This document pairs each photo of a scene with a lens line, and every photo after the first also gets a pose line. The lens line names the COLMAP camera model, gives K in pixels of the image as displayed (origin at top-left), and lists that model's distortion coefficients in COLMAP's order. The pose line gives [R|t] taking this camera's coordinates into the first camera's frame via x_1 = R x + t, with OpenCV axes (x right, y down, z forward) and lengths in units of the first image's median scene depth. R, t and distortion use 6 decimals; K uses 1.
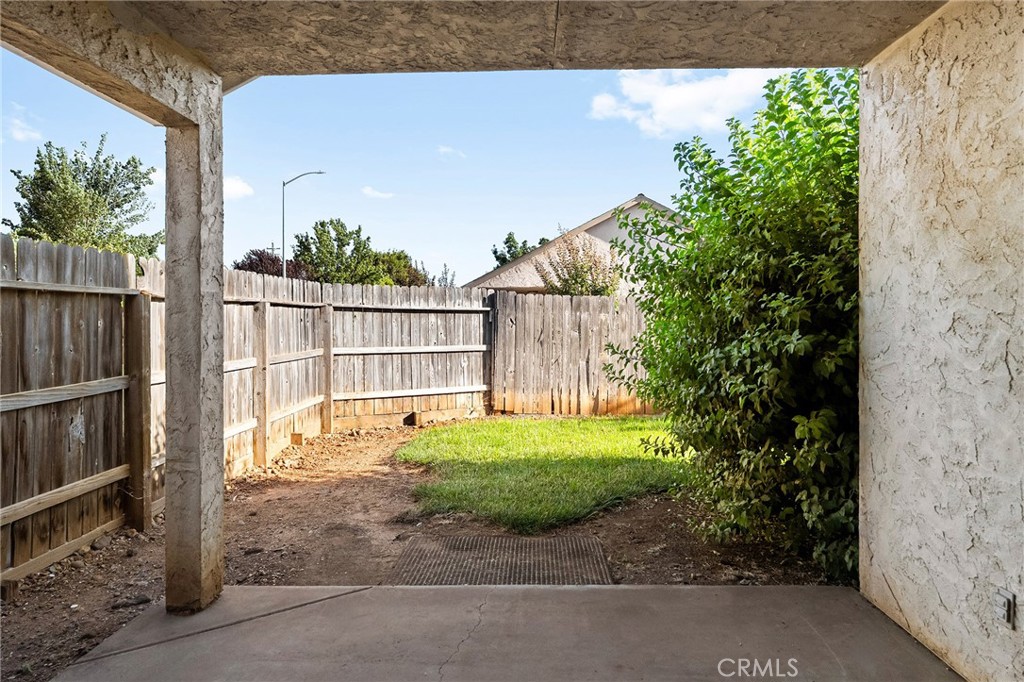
lens RADIAL K [[653.9, 0, 513.6], [0, 653.9, 365.7], [0, 0, 1]] dist [0.002984, 0.000760]
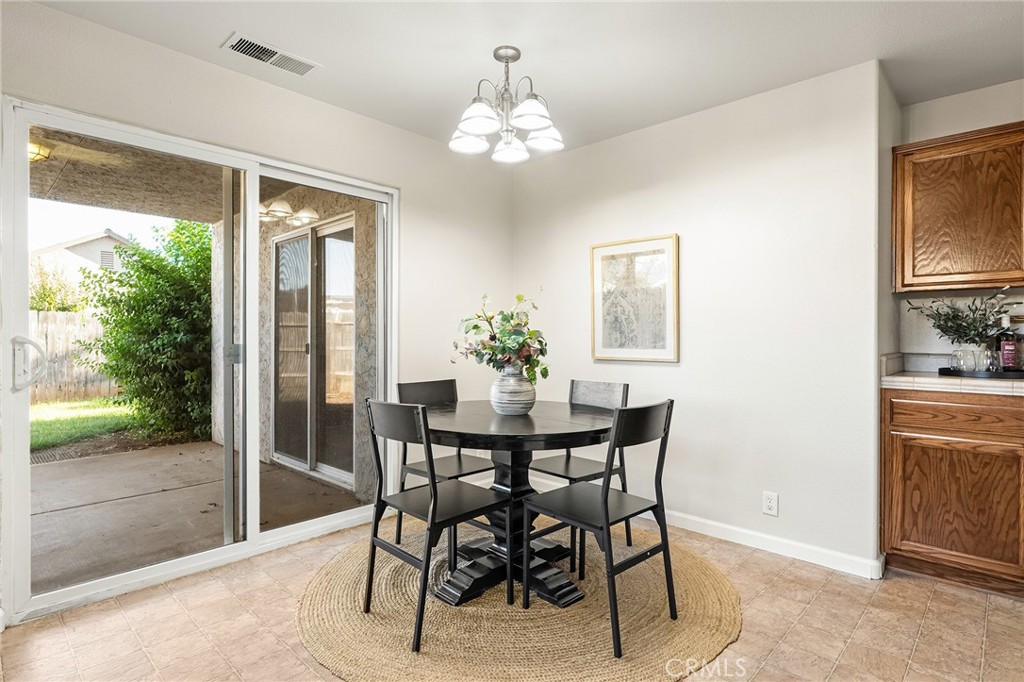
lens RADIAL K [[526.4, 0, 512.0], [0, 526.4, 341.0], [0, 0, 1]] dist [-0.001250, 0.000117]
pose [[0.668956, -0.012265, 0.743201, -0.131220], [0.051828, 0.998200, -0.030176, 0.068569], [-0.741493, 0.058705, 0.668387, -0.841702]]
